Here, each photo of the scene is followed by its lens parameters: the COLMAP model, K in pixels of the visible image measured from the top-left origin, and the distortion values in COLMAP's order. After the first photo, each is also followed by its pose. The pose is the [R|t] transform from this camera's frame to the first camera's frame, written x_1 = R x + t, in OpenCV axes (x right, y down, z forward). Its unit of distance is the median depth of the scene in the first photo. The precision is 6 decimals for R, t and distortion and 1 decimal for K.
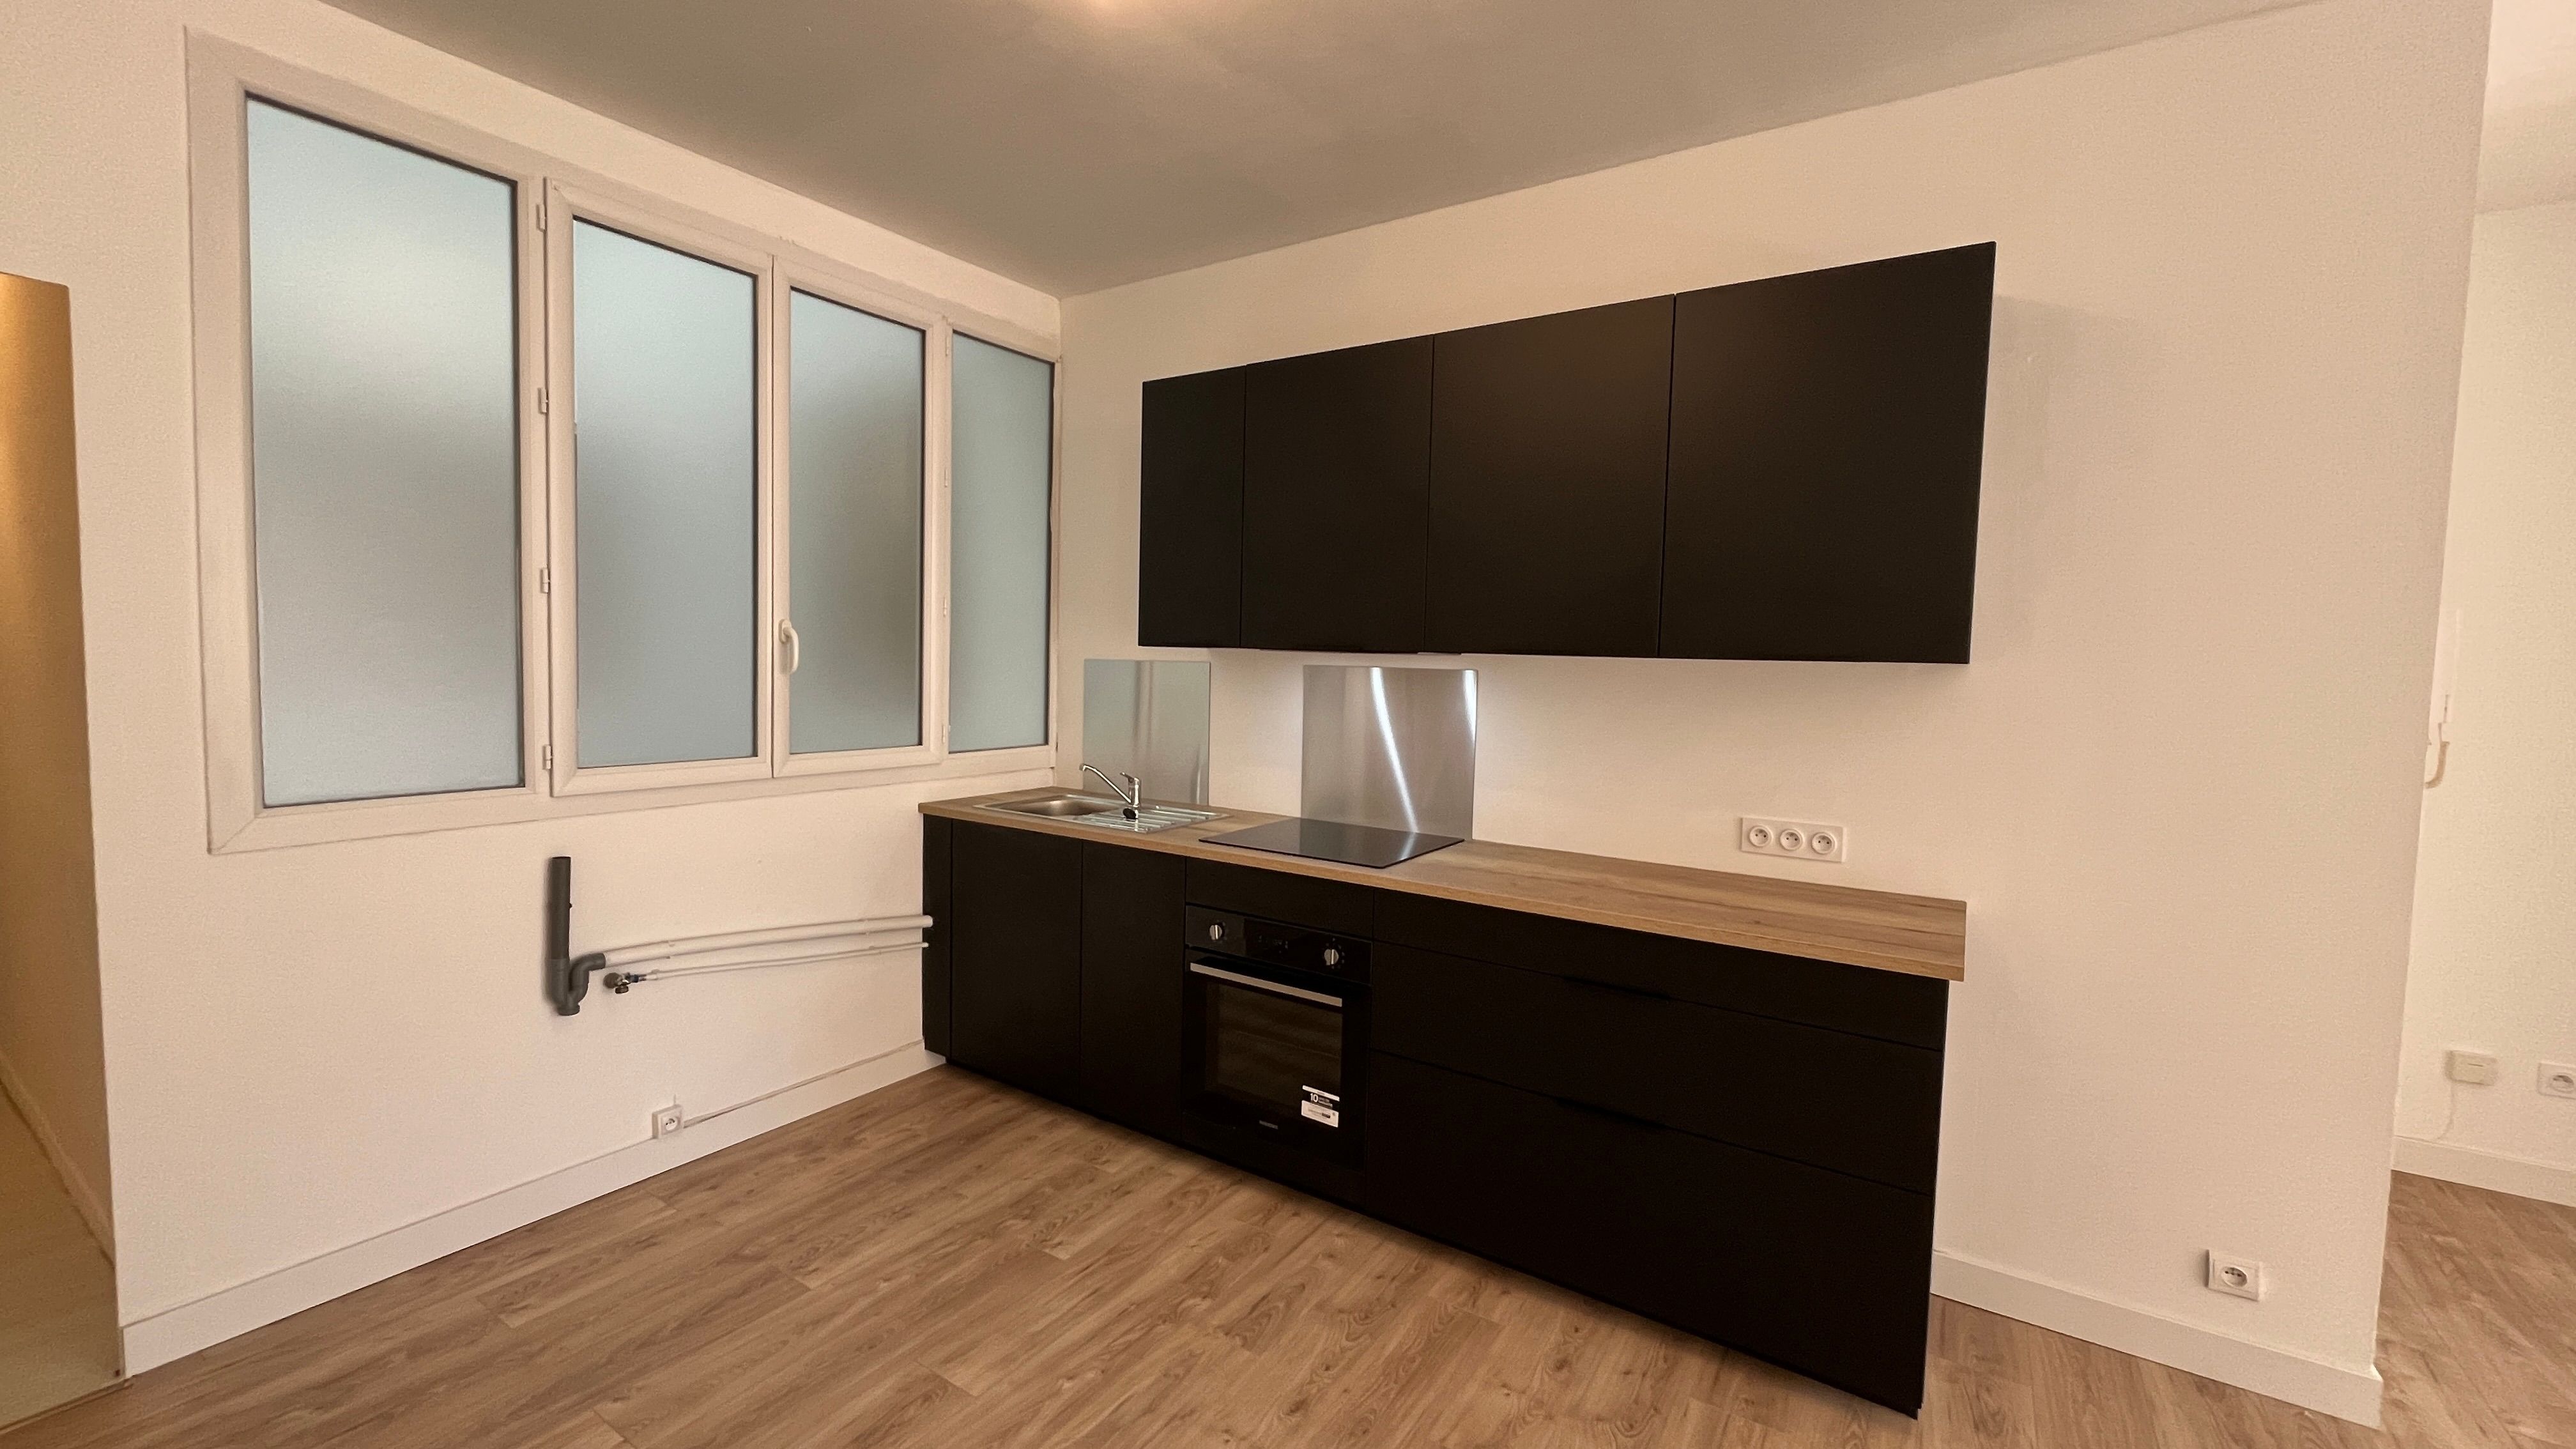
lens RADIAL K [[1031.4, 0, 1277.9], [0, 1031.4, 711.2], [0, 0, 1]] dist [0.001228, -0.000335]
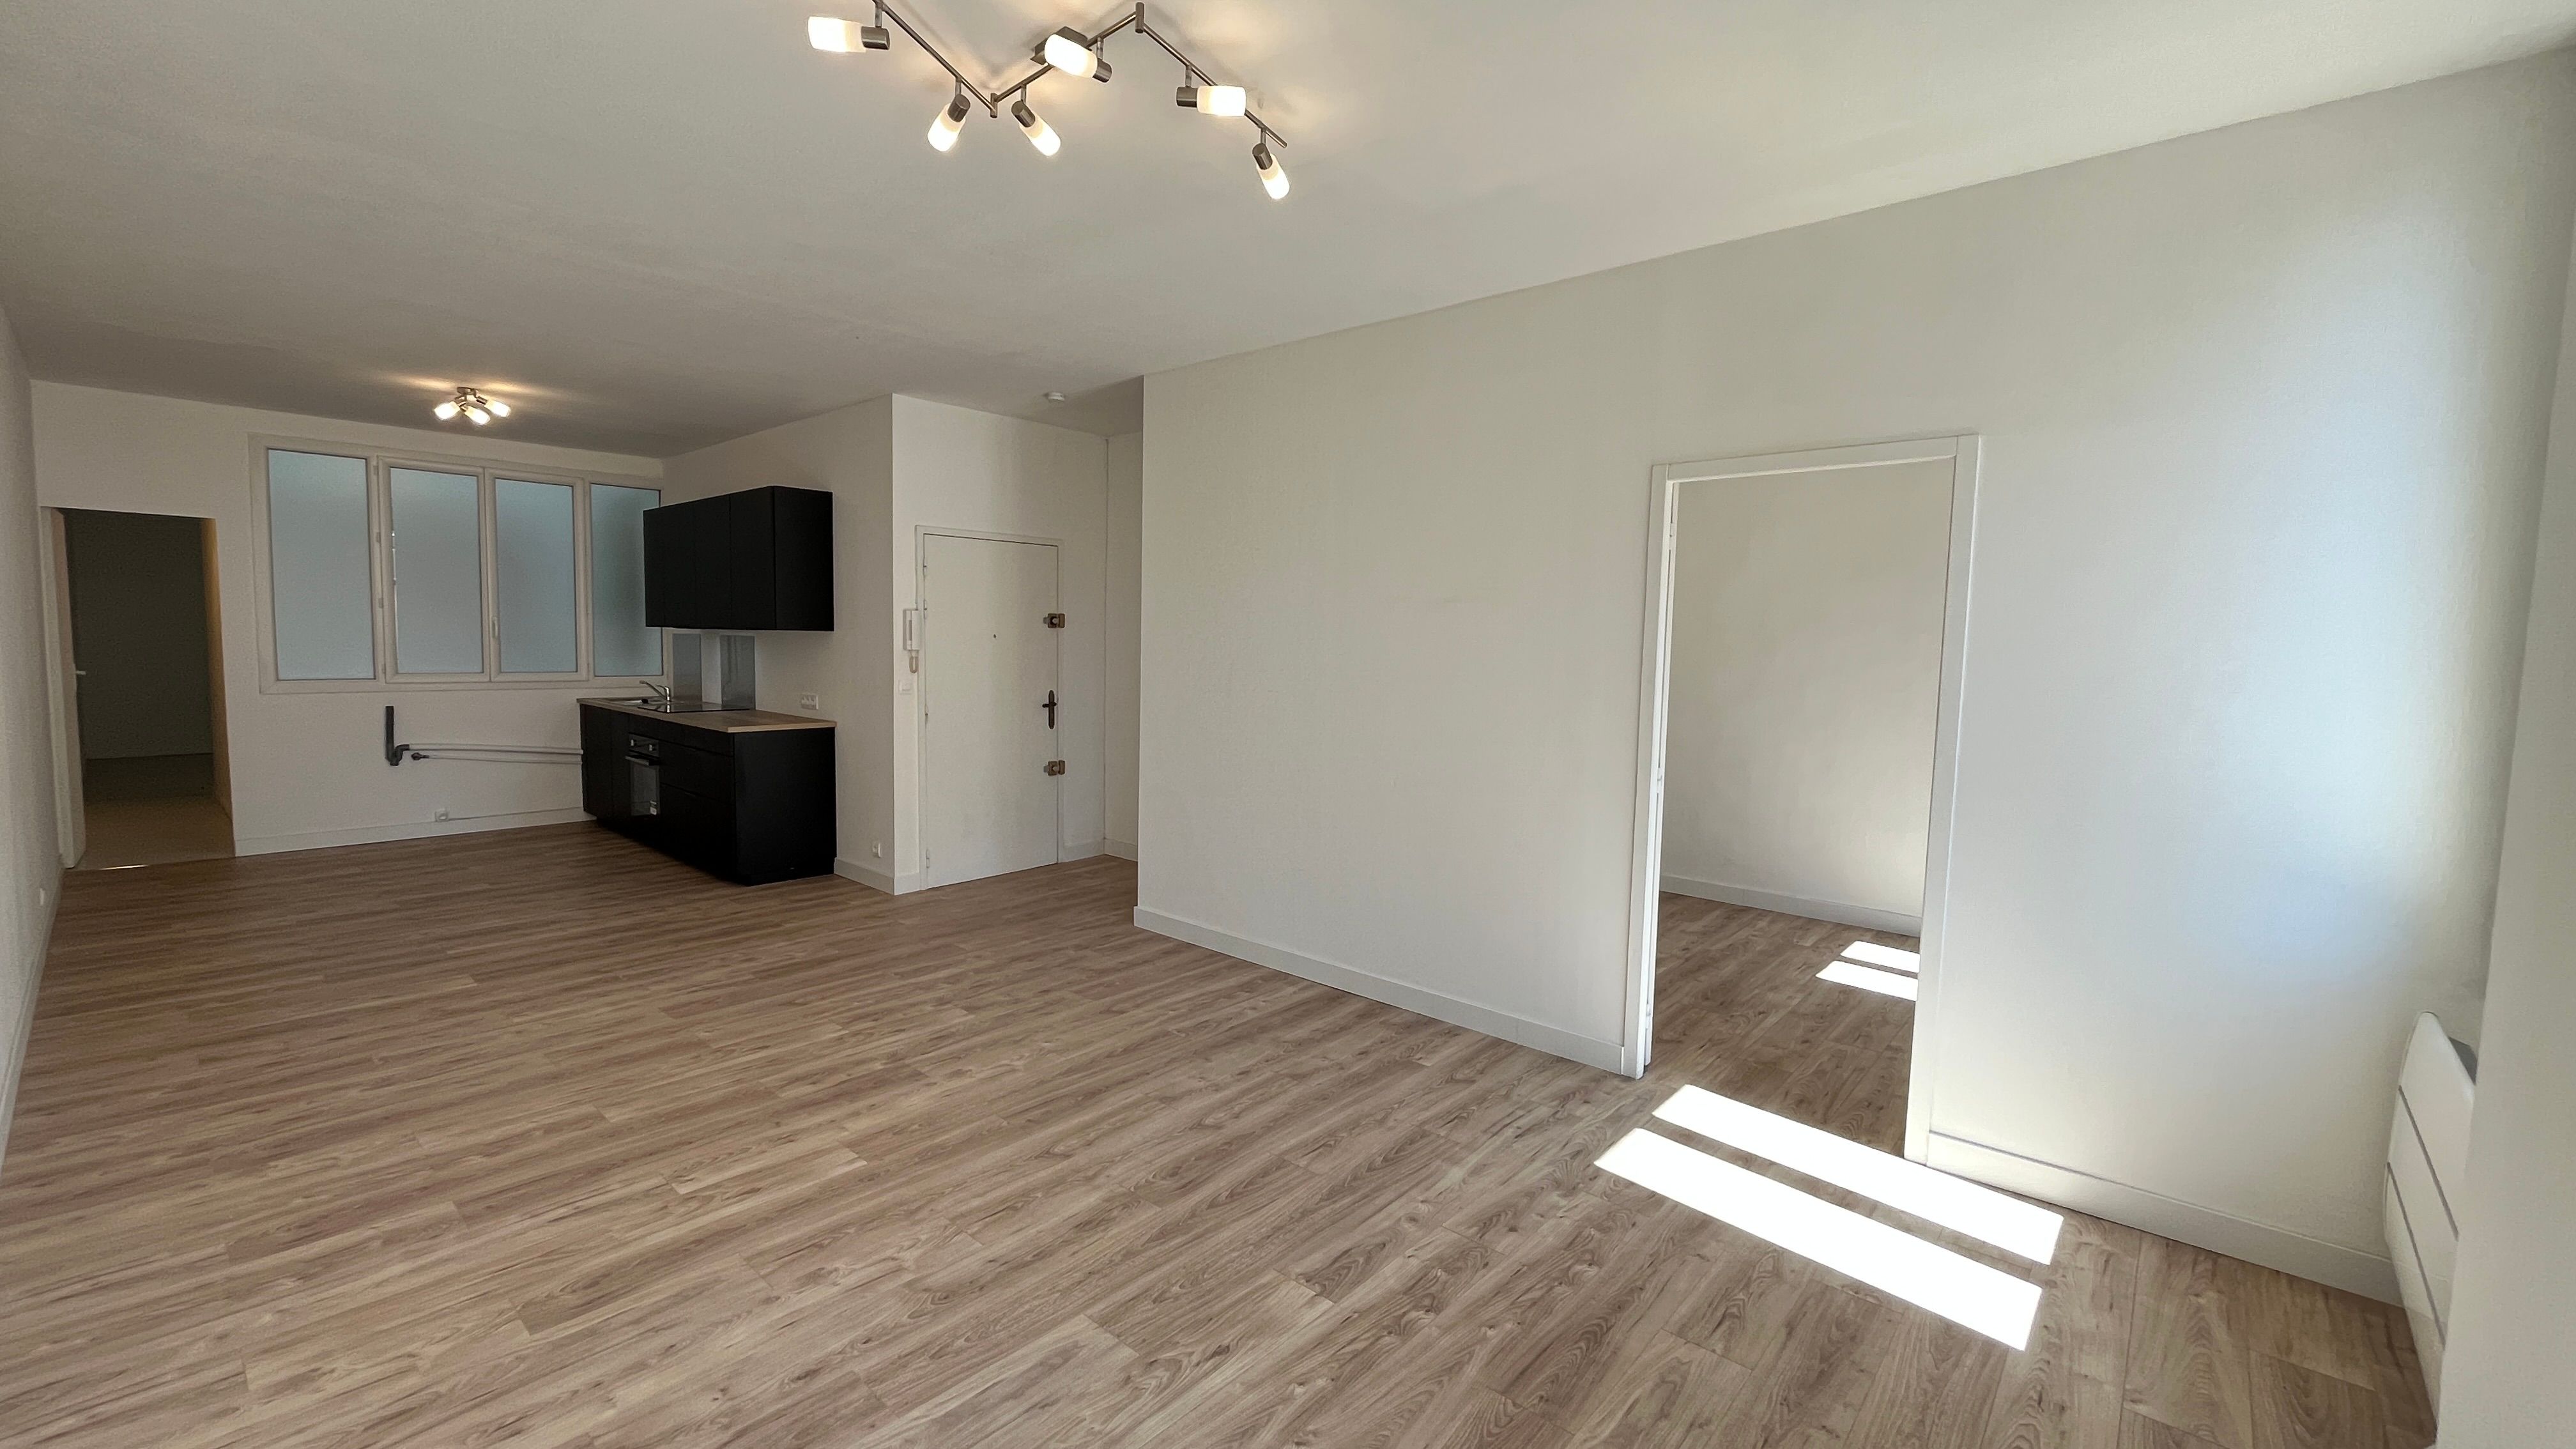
lens RADIAL K [[1019.9, 0, 1278.4], [0, 1019.9, 713.1], [0, 0, 1]] dist [-0.000110, -0.000126]
pose [[0.989292, 0.007358, -0.145764, 1.949973], [-0.005986, 0.999934, 0.009849, 0.119290], [0.145827, -0.008870, 0.989270, -1.265298]]
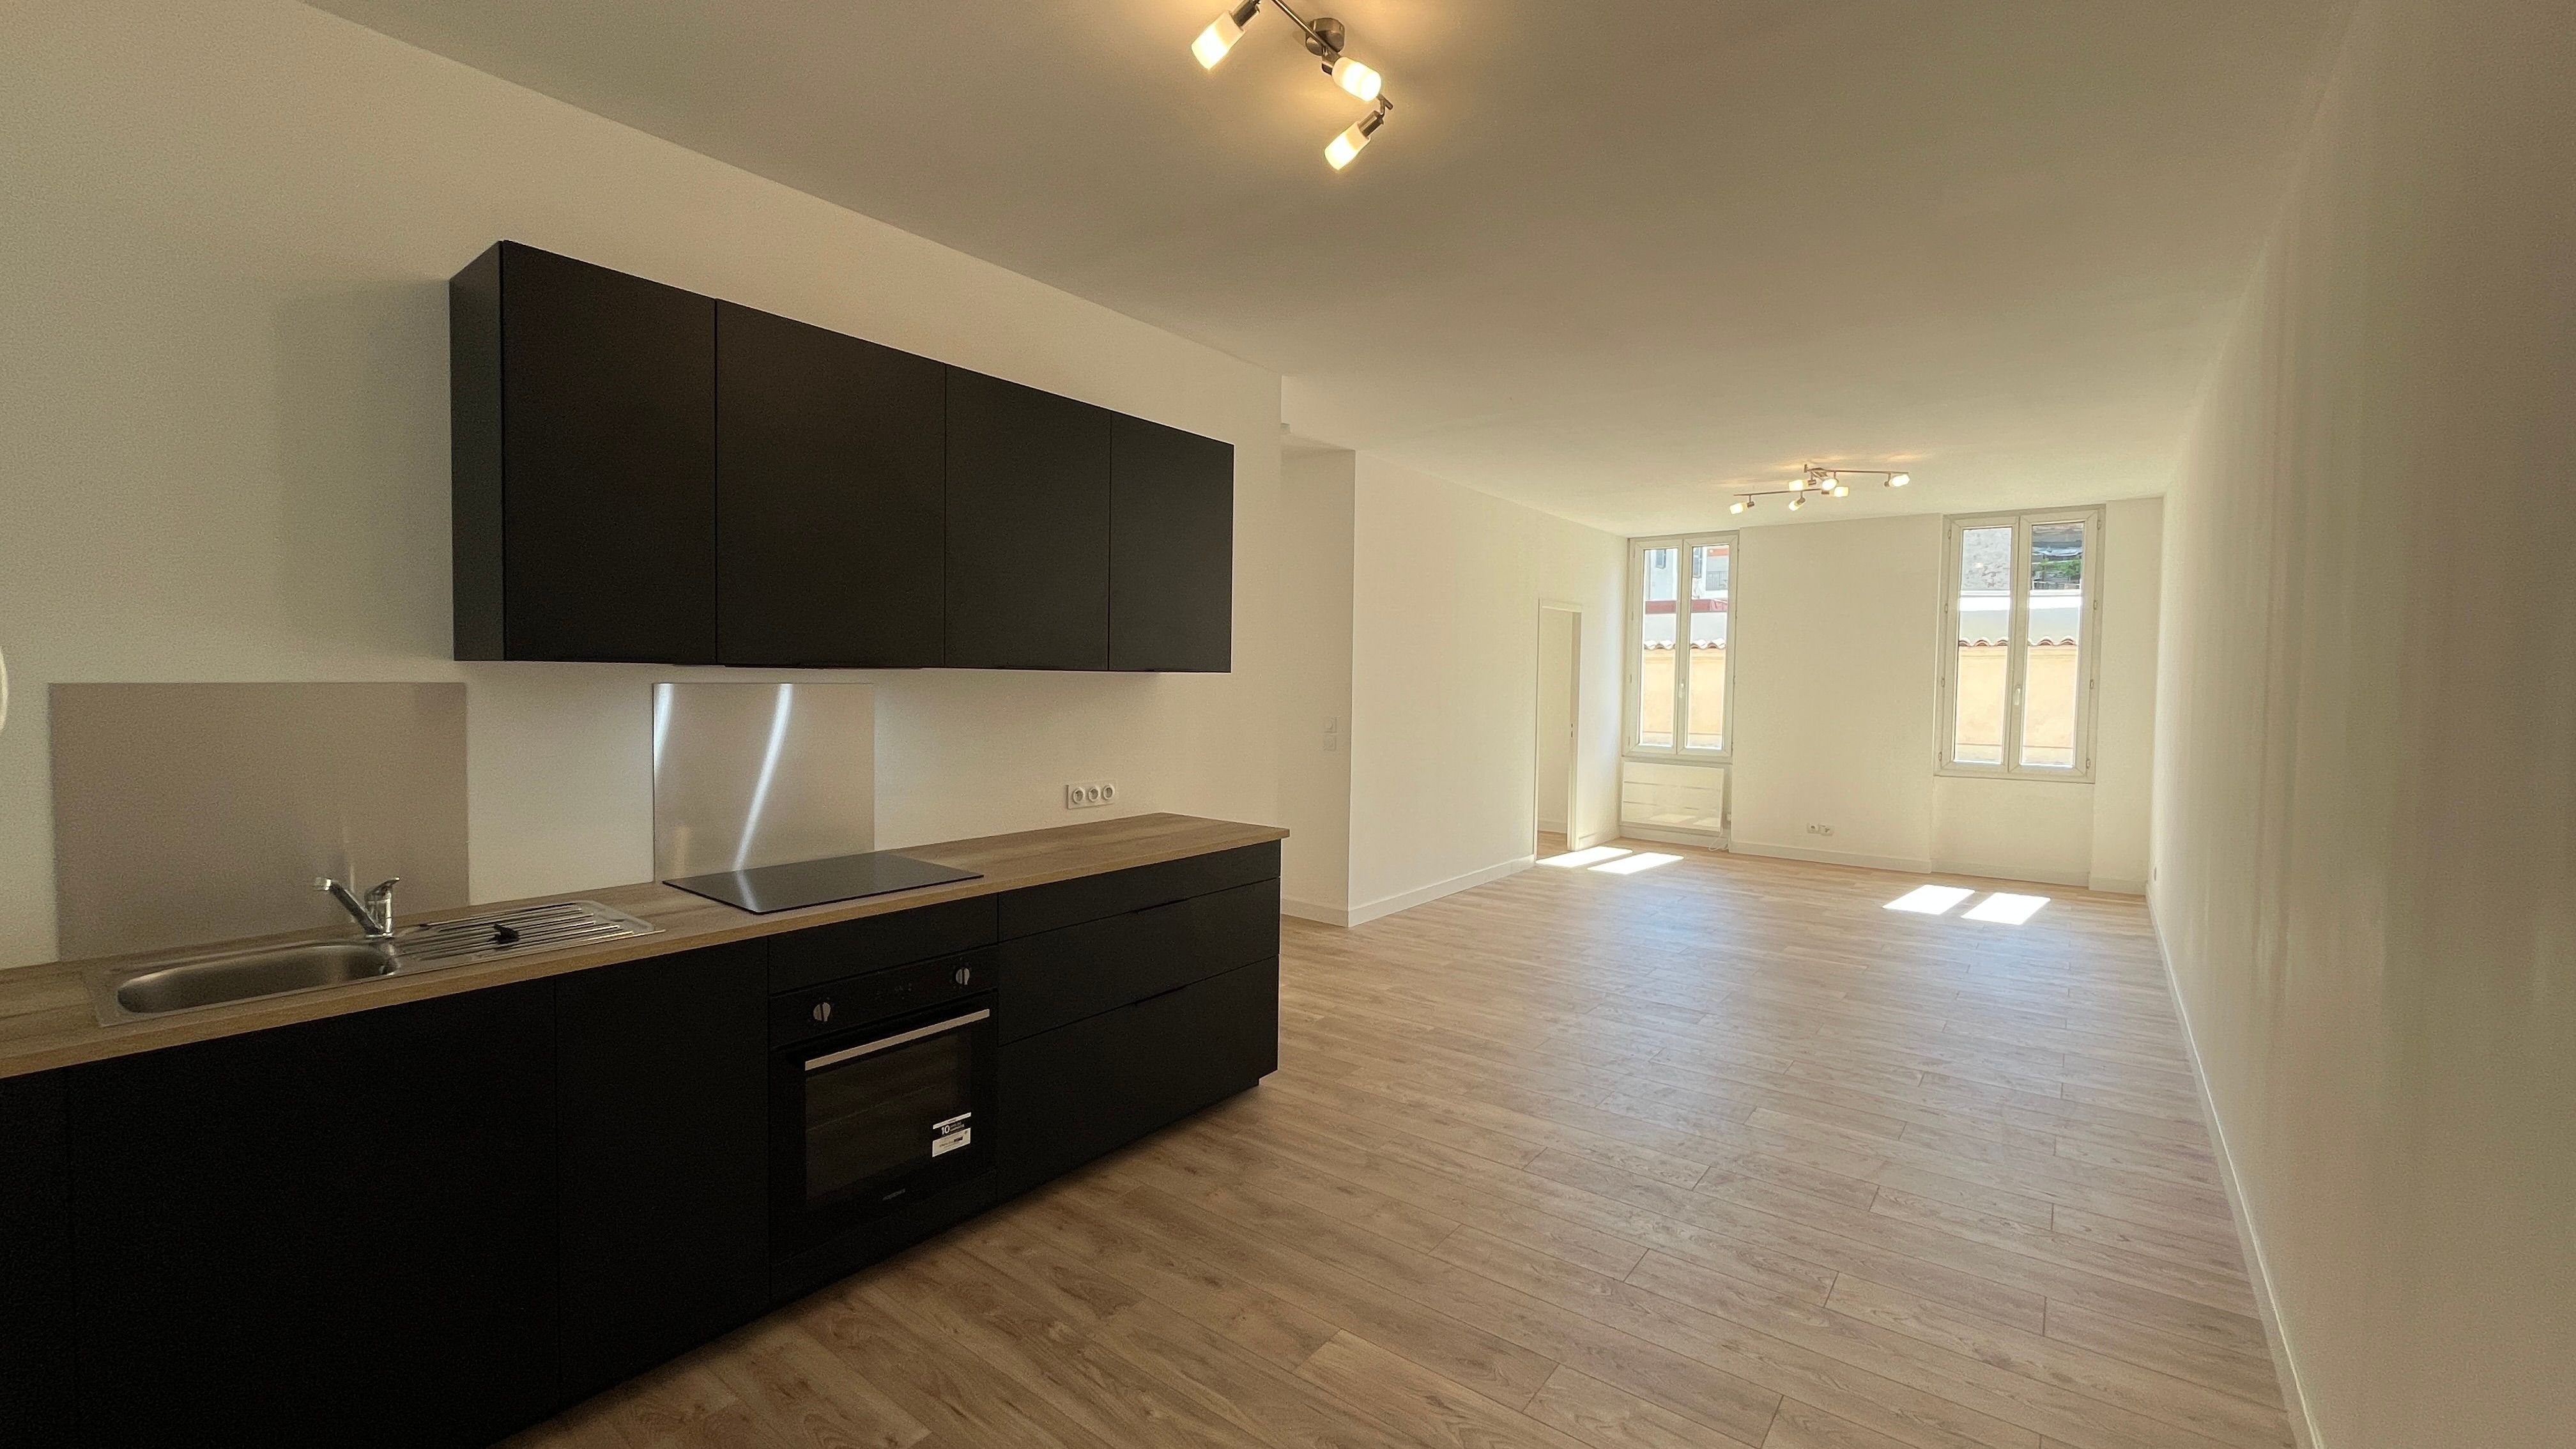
lens RADIAL K [[1019.9, 0, 1278.4], [0, 1019.9, 713.1], [0, 0, 1]] dist [-0.000110, -0.000126]
pose [[0.091093, -0.057889, 0.994158, -0.818581], [0.043806, 0.997576, 0.054074, -0.050906], [-0.994878, 0.038624, 0.093409, 0.552481]]
